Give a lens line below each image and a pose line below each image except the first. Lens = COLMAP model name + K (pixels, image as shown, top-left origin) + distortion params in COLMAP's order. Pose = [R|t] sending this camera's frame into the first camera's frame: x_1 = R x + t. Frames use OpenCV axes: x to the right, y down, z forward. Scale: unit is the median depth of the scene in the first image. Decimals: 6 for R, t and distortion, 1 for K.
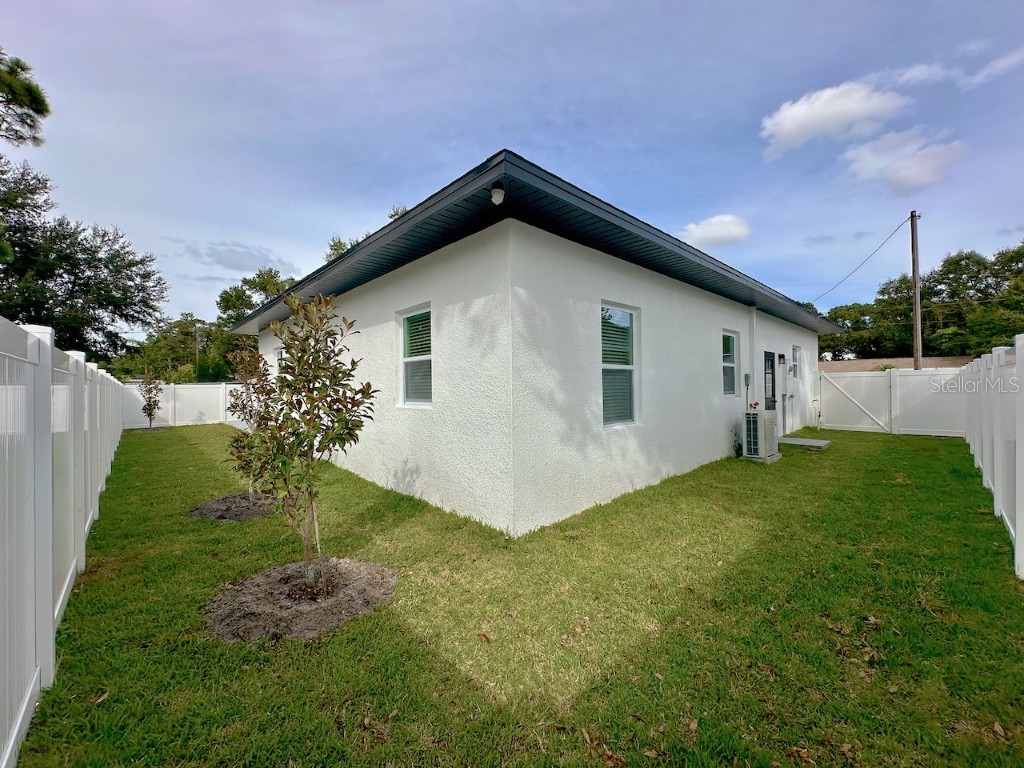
lens RADIAL K [[408.0, 0, 512.0], [0, 408.0, 384.0], [0, 0, 1]] dist [-0.010454, -0.000137]
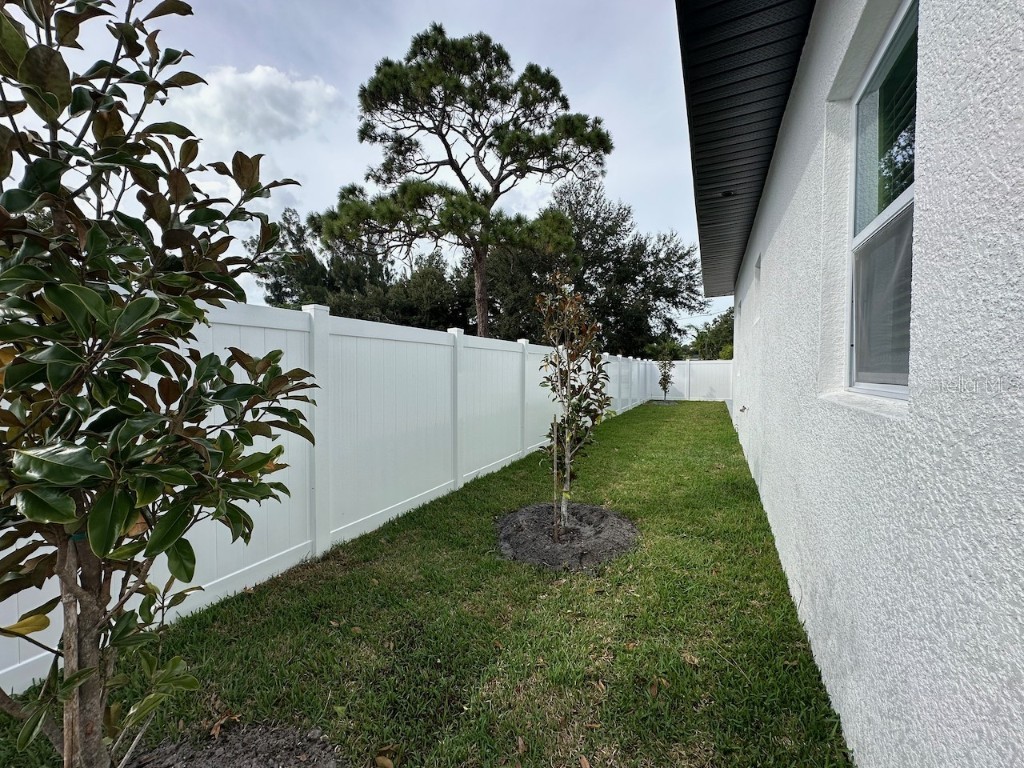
lens RADIAL K [[408.0, 0, 512.0], [0, 408.0, 384.0], [0, 0, 1]] dist [-0.010454, -0.000137]
pose [[0.355266, 0.044469, -0.933707, -0.014114], [0.003553, 0.998796, 0.048921, 0.005909], [0.934758, -0.020697, 0.354681, 0.133575]]
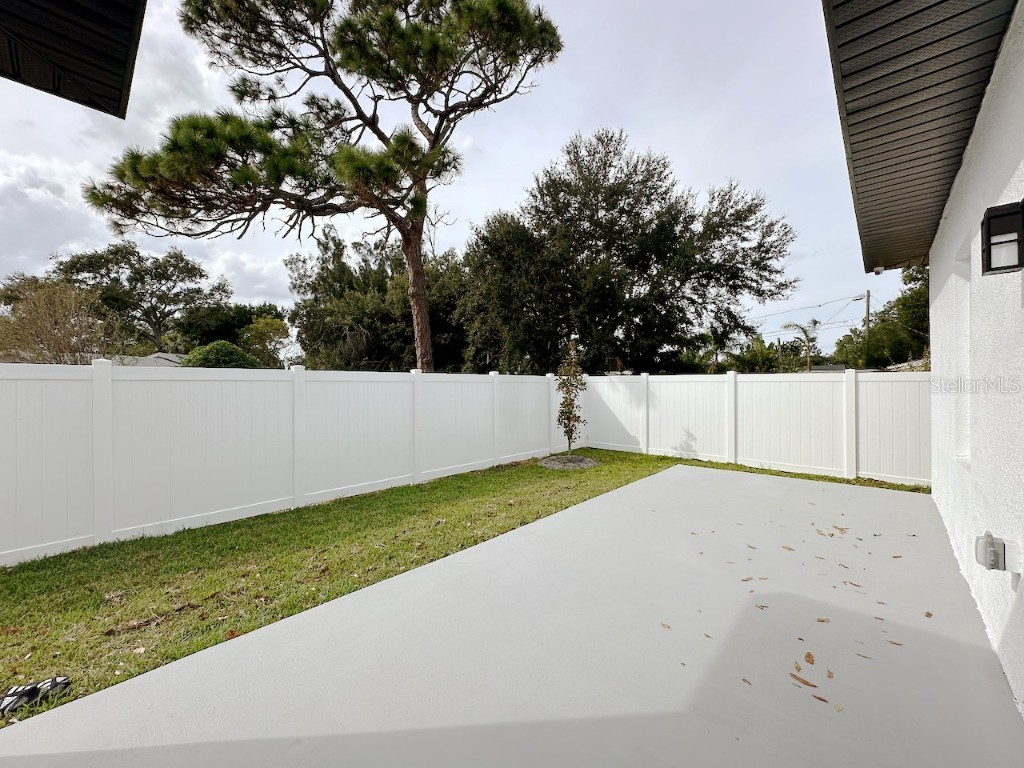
lens RADIAL K [[408.0, 0, 512.0], [0, 408.0, 384.0], [0, 0, 1]] dist [-0.010454, -0.000137]
pose [[0.086353, 0.012122, -0.996191, -0.210983], [0.013127, 0.999825, 0.013304, 0.002869], [0.996178, -0.014226, 0.086178, 0.504548]]
